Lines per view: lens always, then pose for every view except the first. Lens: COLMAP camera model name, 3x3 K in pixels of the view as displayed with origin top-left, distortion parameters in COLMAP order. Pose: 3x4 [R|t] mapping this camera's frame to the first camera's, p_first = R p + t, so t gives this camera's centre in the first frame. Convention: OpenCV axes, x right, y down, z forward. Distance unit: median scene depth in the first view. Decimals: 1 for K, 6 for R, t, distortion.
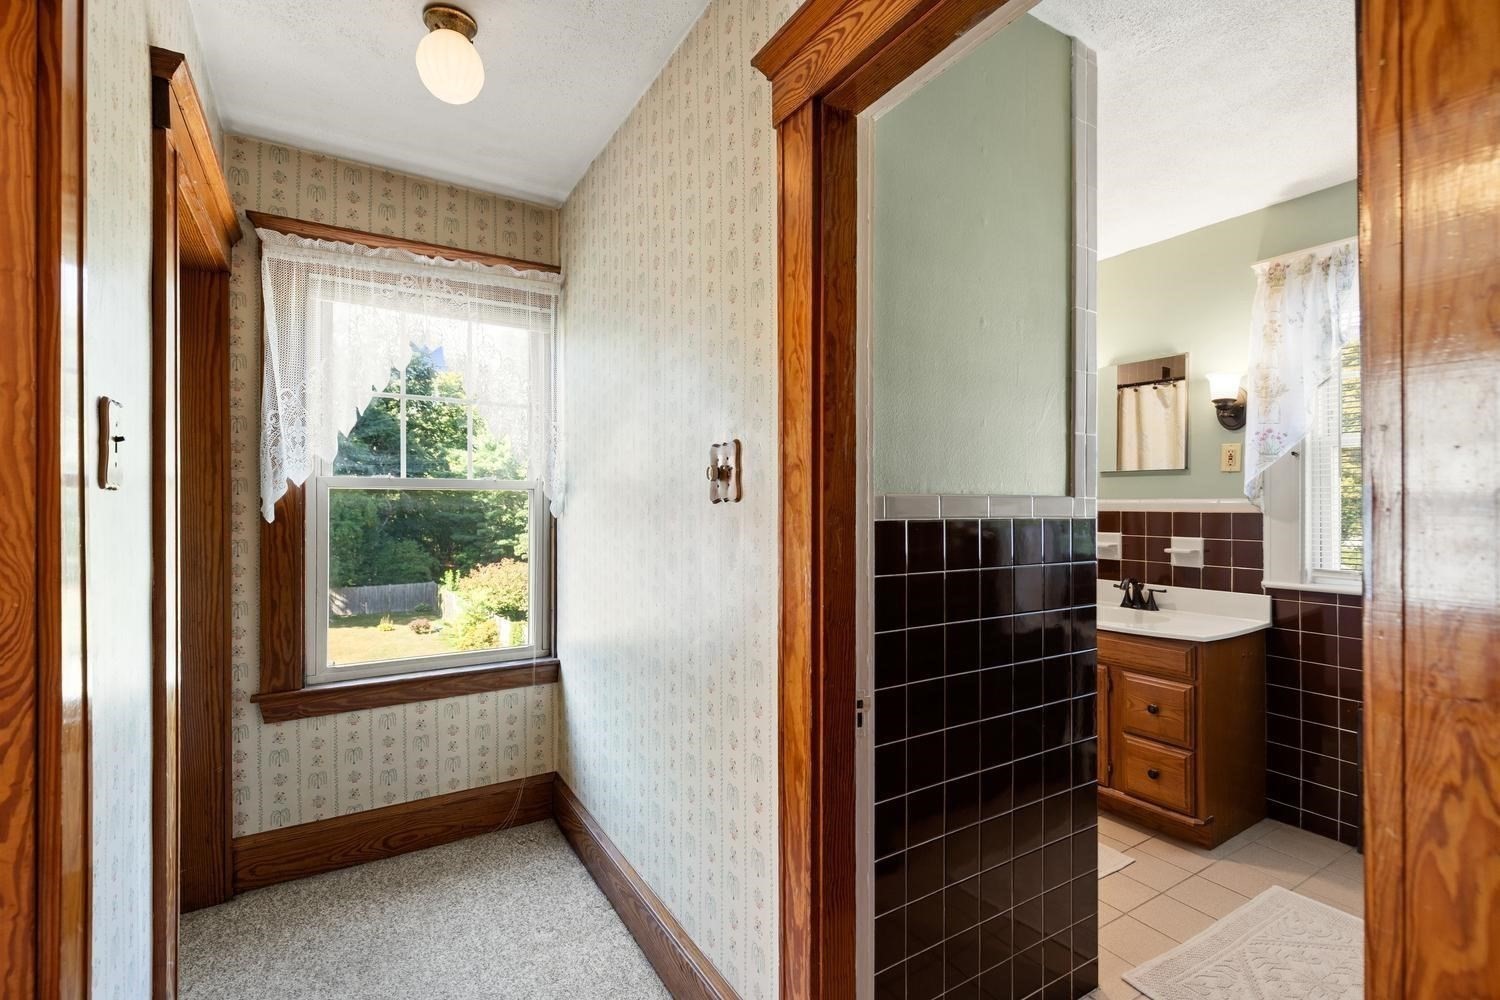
lens RADIAL K [[678.2, 0, 743.7], [0, 678.2, 491.5], [0, 0, 1]] dist [0.000528, -0.000638]
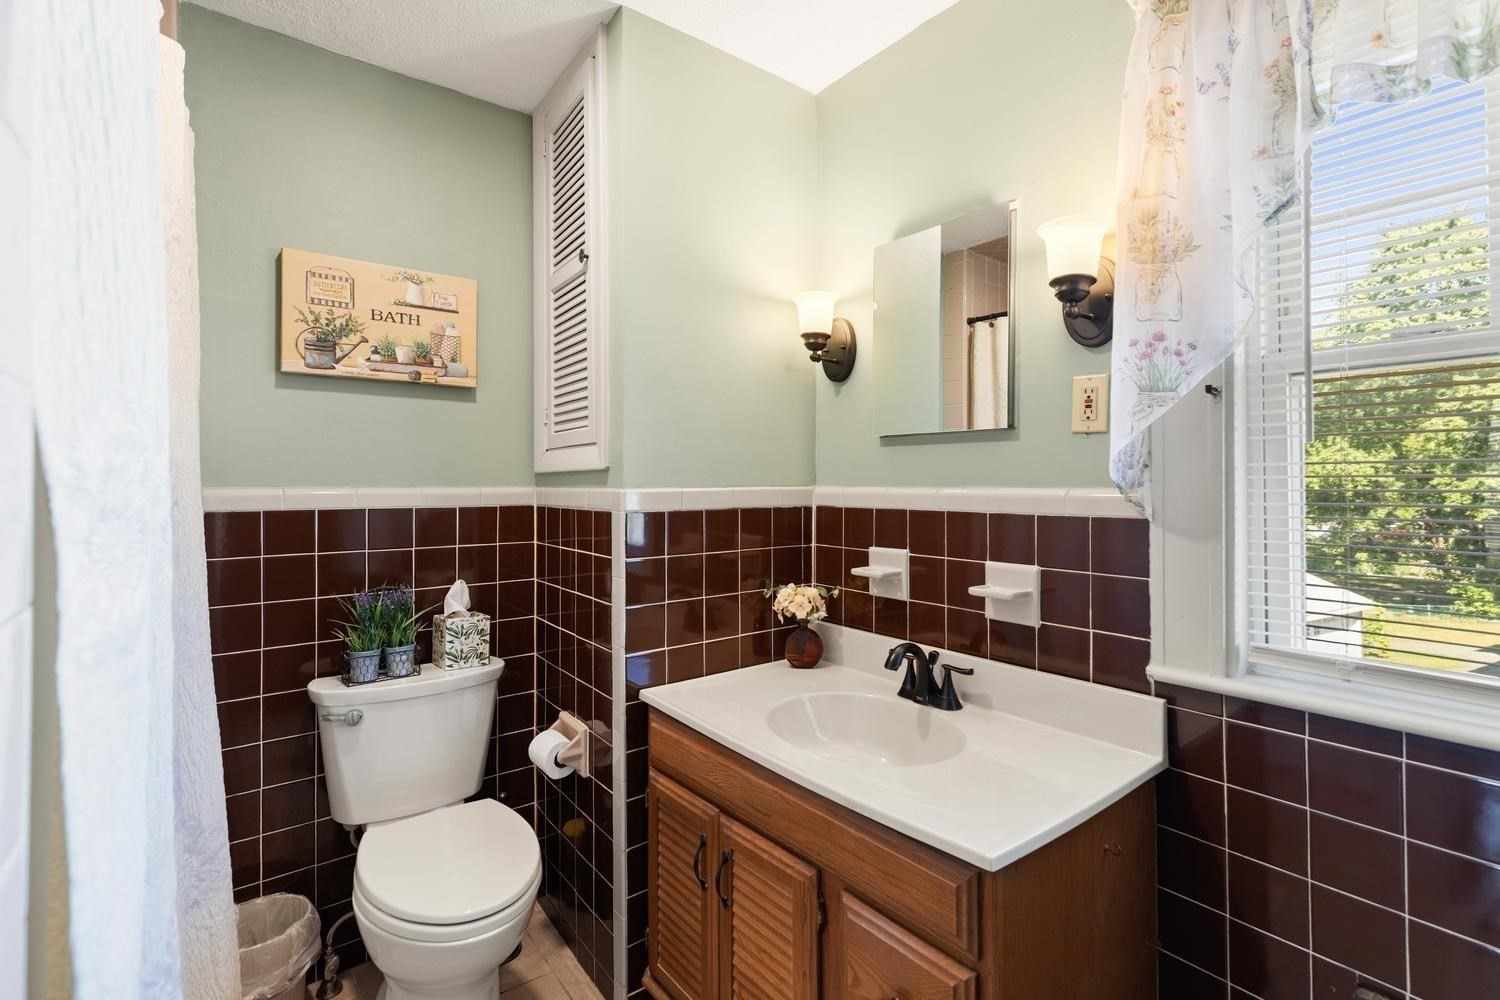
lens RADIAL K [[705.2, 0, 746.4], [0, 705.2, 465.3], [0, 0, 1]] dist [0.002745, 0.000297]
pose [[0.994246, 0.003502, 0.107065, 0.436347], [-0.002454, 0.999948, -0.009923, 0.000286], [-0.107094, 0.009603, 0.994203, 0.544084]]
